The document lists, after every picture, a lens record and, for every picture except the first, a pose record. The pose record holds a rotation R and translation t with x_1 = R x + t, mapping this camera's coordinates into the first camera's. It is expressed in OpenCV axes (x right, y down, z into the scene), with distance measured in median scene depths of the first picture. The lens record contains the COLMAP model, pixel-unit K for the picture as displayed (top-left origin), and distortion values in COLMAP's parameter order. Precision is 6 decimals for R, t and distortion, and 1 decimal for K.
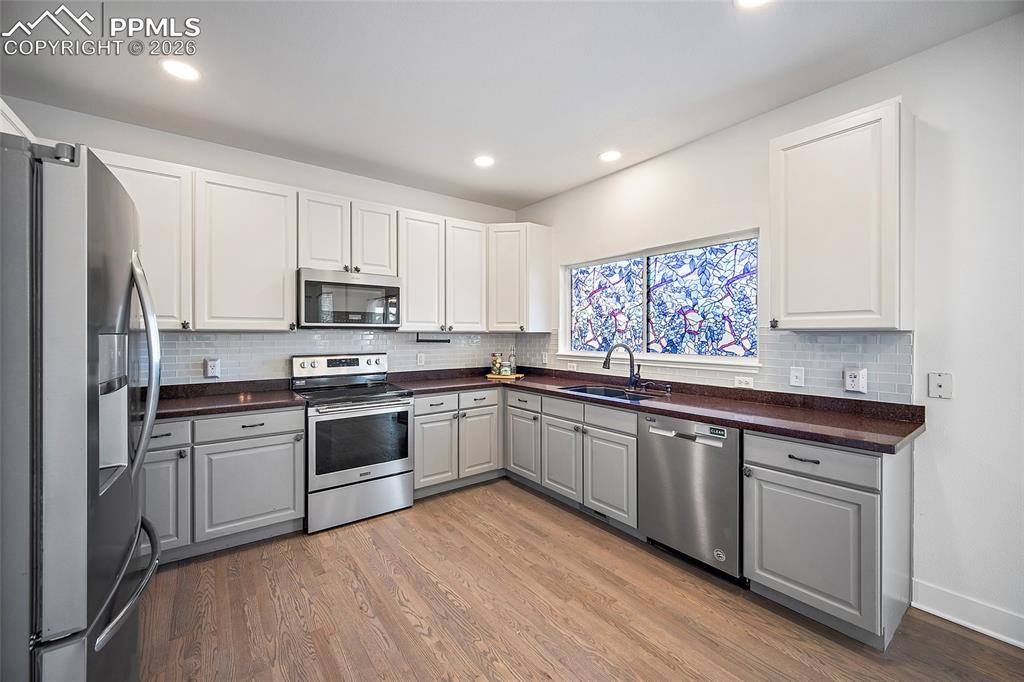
lens RADIAL K [[403.1, 0, 491.6], [0, 403.1, 334.4], [0, 0, 1]] dist [-0.003507, 0.000332]
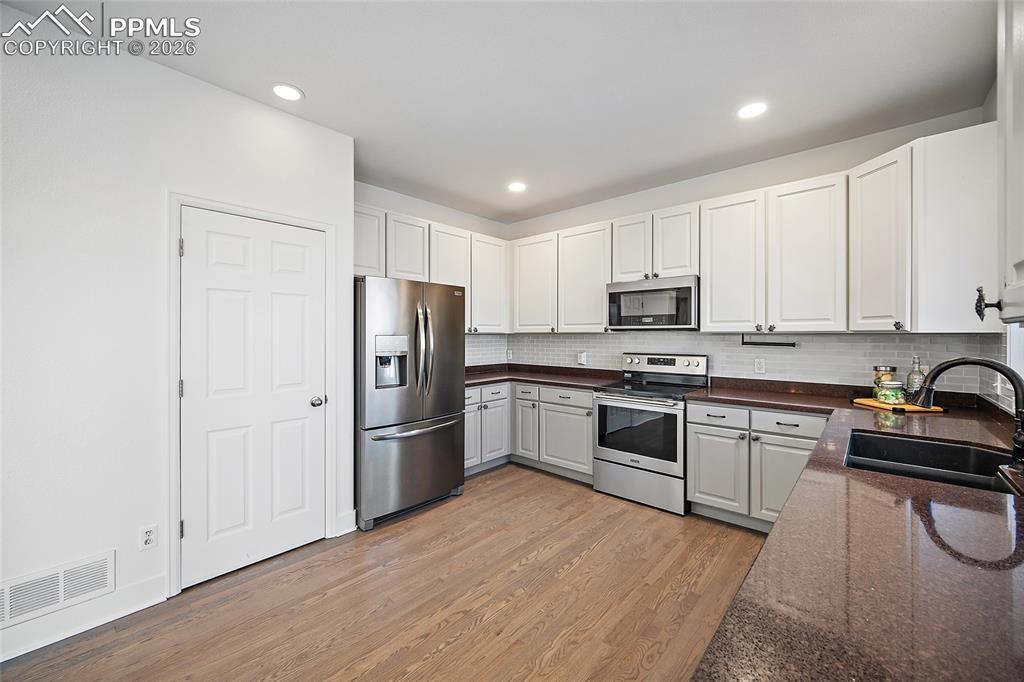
lens RADIAL K [[403.1, 0, 518.2], [0, 403.1, 336.2], [0, 0, 1]] dist [-0.003507, 0.000332]
pose [[0.220908, 0.001689, -0.975293, 0.692853], [-0.002477, 0.999996, 0.001171, 0.001170], [0.975291, 0.002157, 0.220912, 0.436112]]
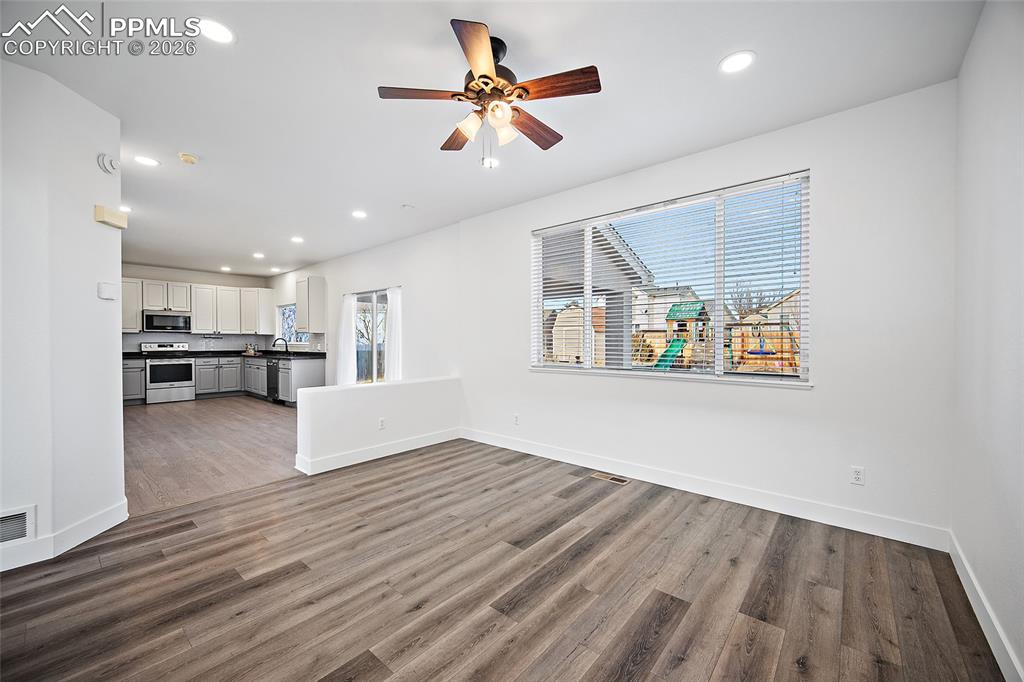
lens RADIAL K [[403.1, 0, 494.4], [0, 403.1, 343.4], [0, 0, 1]] dist [-0.003507, 0.000332]
pose [[0.976545, -0.003067, 0.215293, 1.235753], [0.002895, 0.999995, 0.001116, 0.065176], [-0.215295, -0.000467, 0.976549, -2.132017]]
